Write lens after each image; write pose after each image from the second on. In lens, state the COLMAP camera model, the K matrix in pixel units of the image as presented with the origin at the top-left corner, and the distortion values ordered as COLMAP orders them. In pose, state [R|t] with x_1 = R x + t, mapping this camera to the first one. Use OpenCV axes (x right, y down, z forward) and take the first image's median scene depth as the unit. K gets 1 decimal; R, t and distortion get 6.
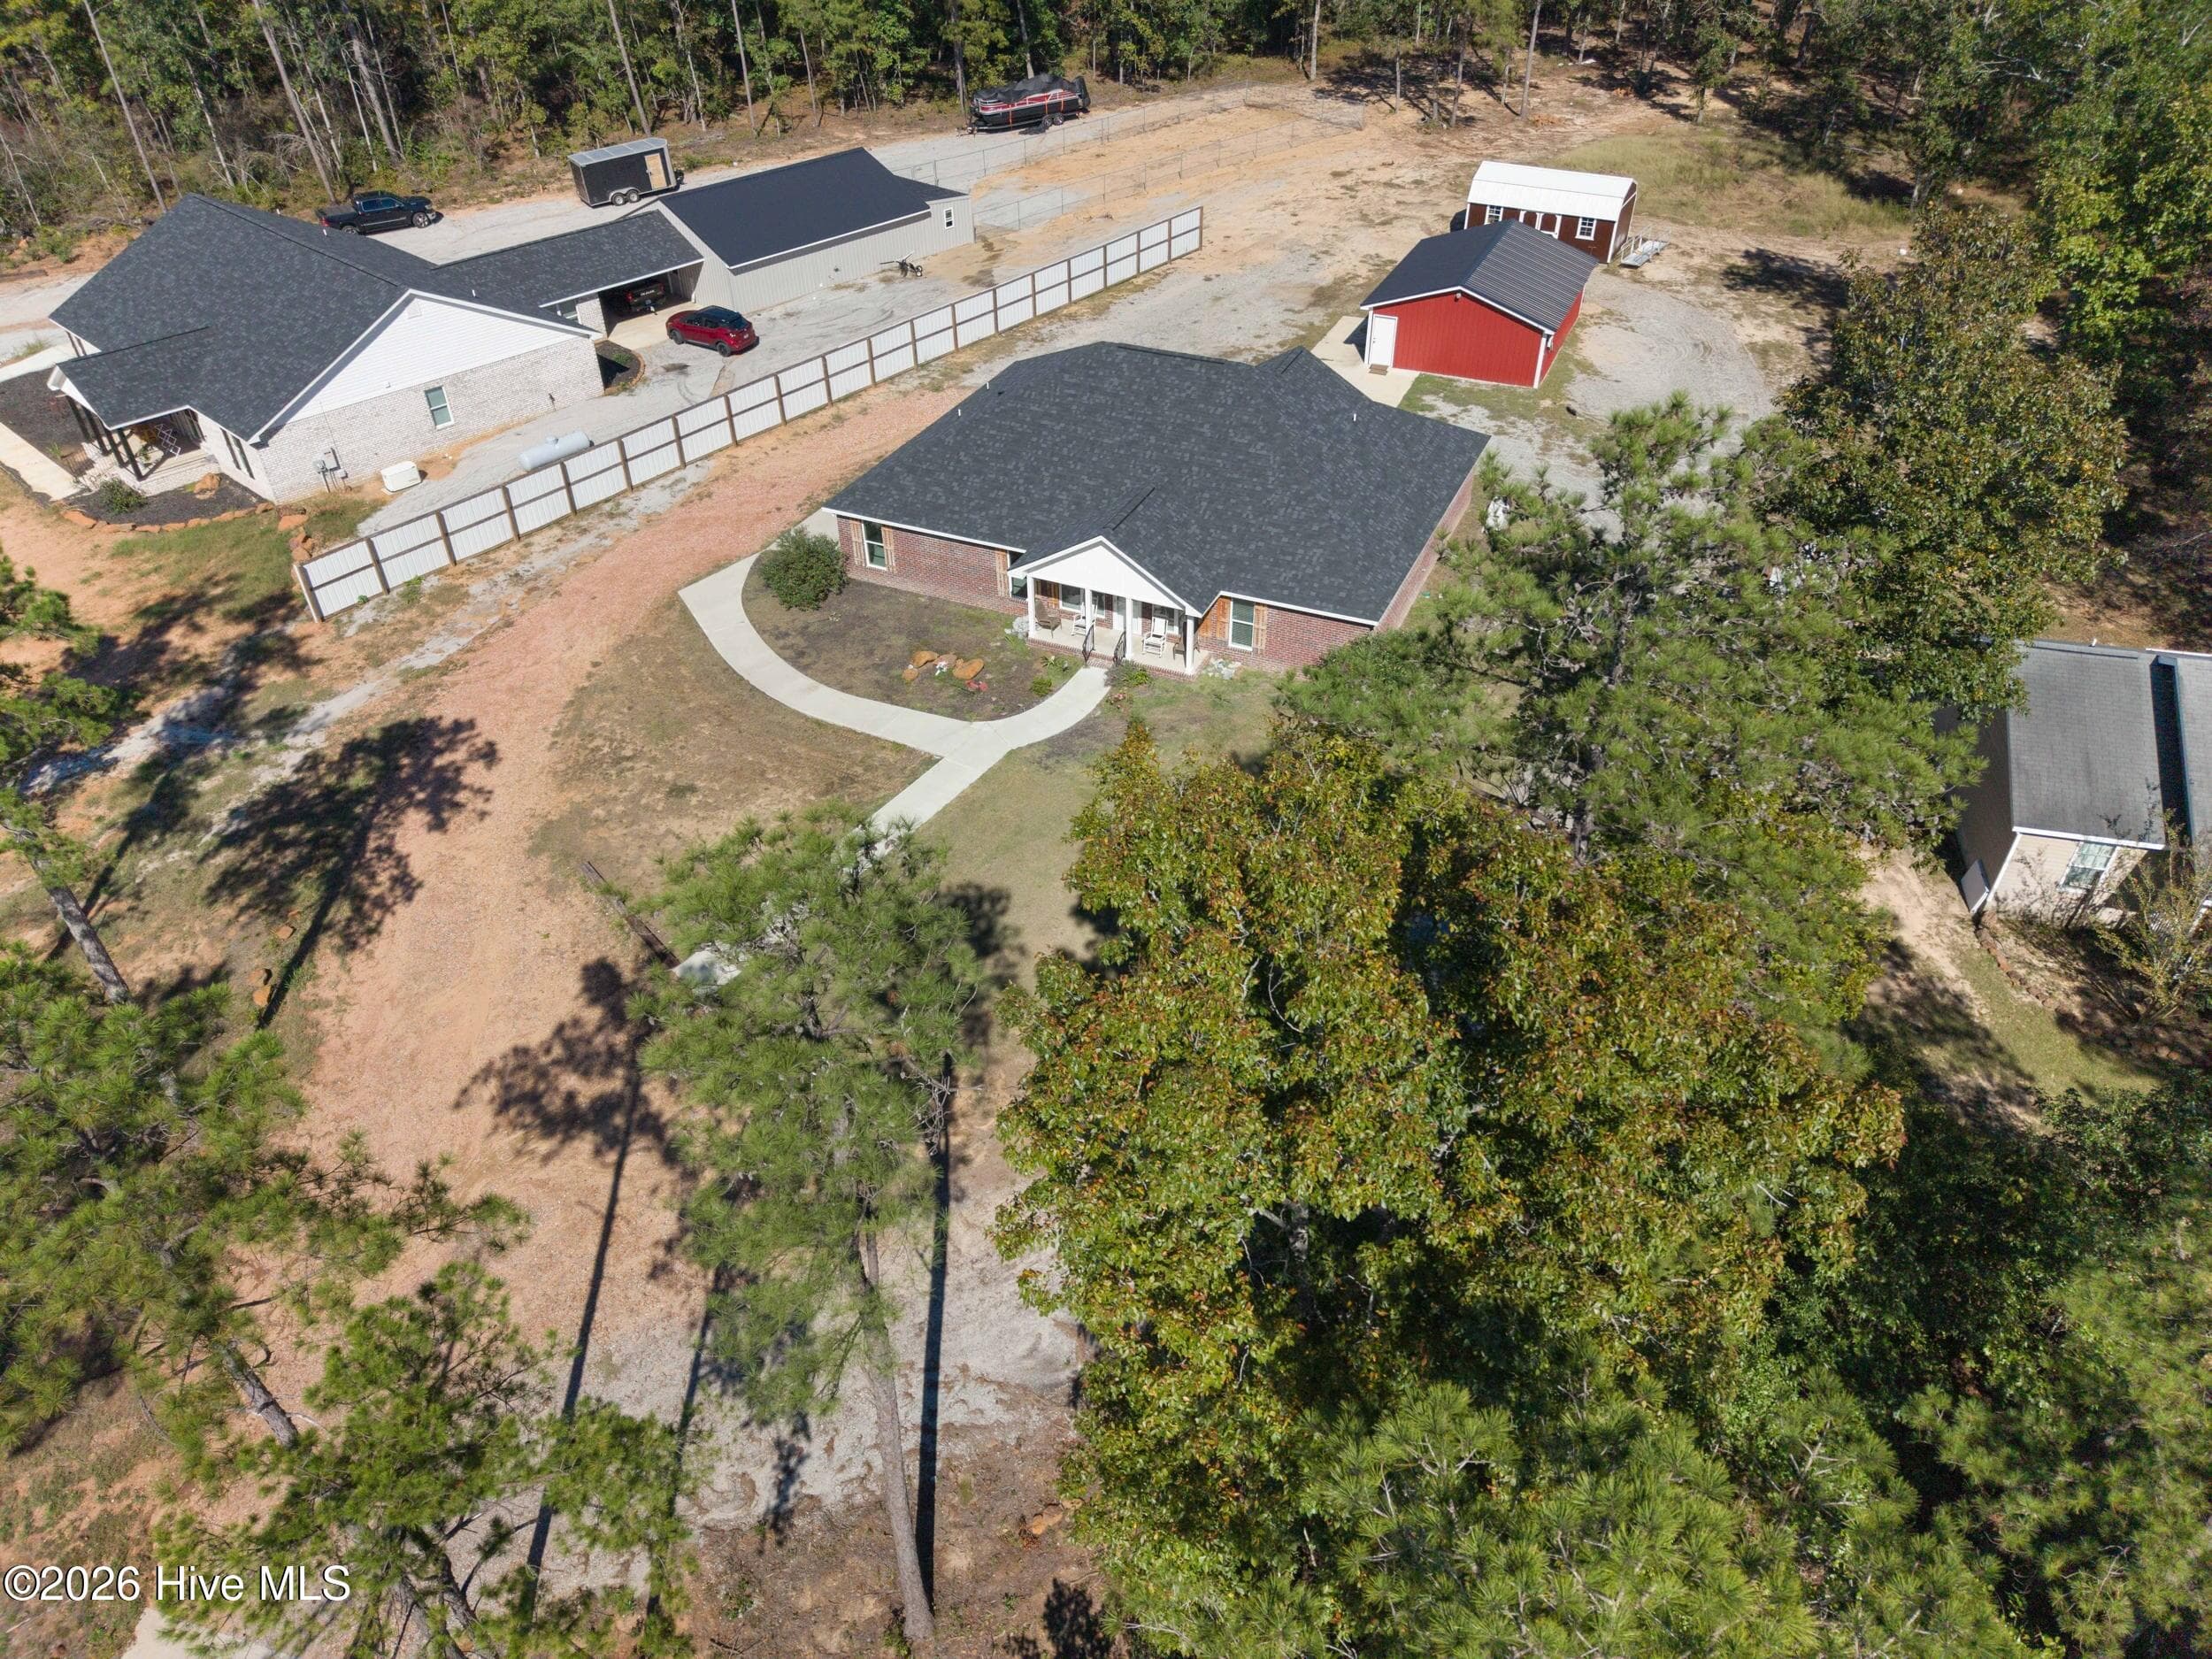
lens RADIAL K [[1449.6, 0, 1106.0], [0, 1449.6, 829.5], [0, 0, 1]] dist [0.036187, -0.045139]
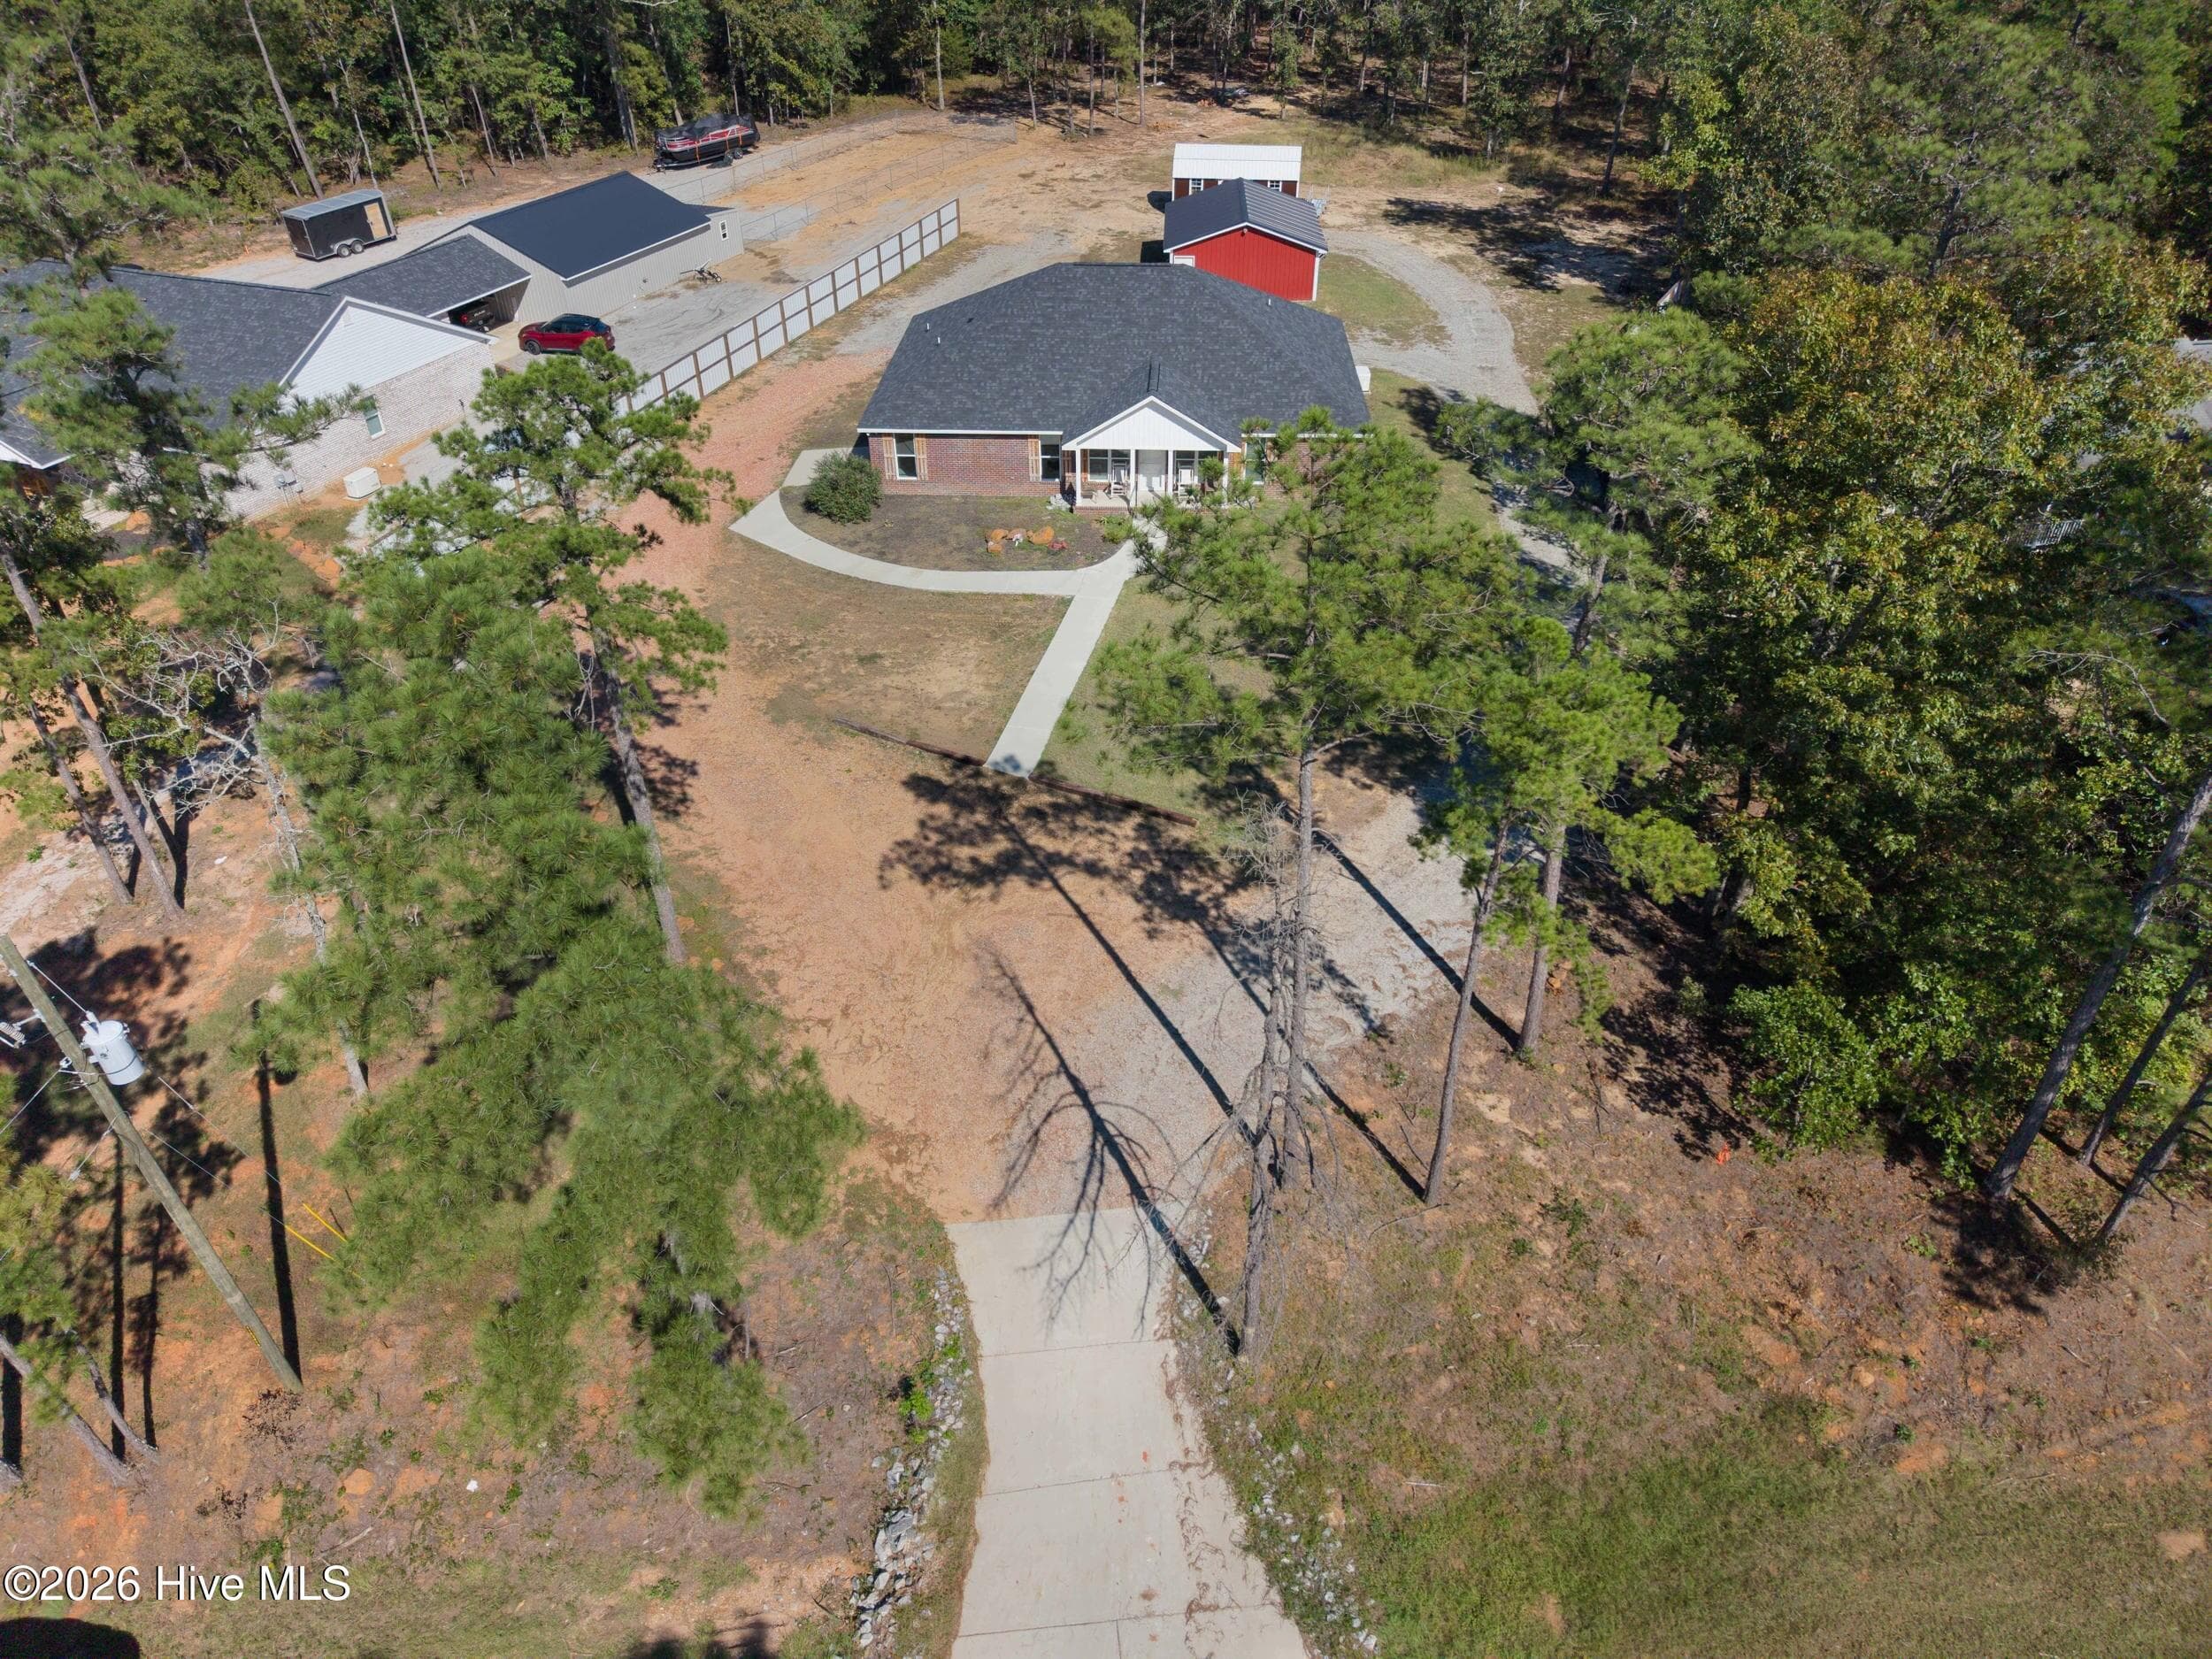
lens RADIAL K [[1449.6, 0, 1106.0], [0, 1449.6, 829.5], [0, 0, 1]] dist [0.036187, -0.045139]
pose [[0.926922, -0.210747, 0.310485, -0.425074], [0.227257, 0.973677, -0.017554, 0.139046], [-0.298613, 0.086831, 0.950416, -0.089762]]
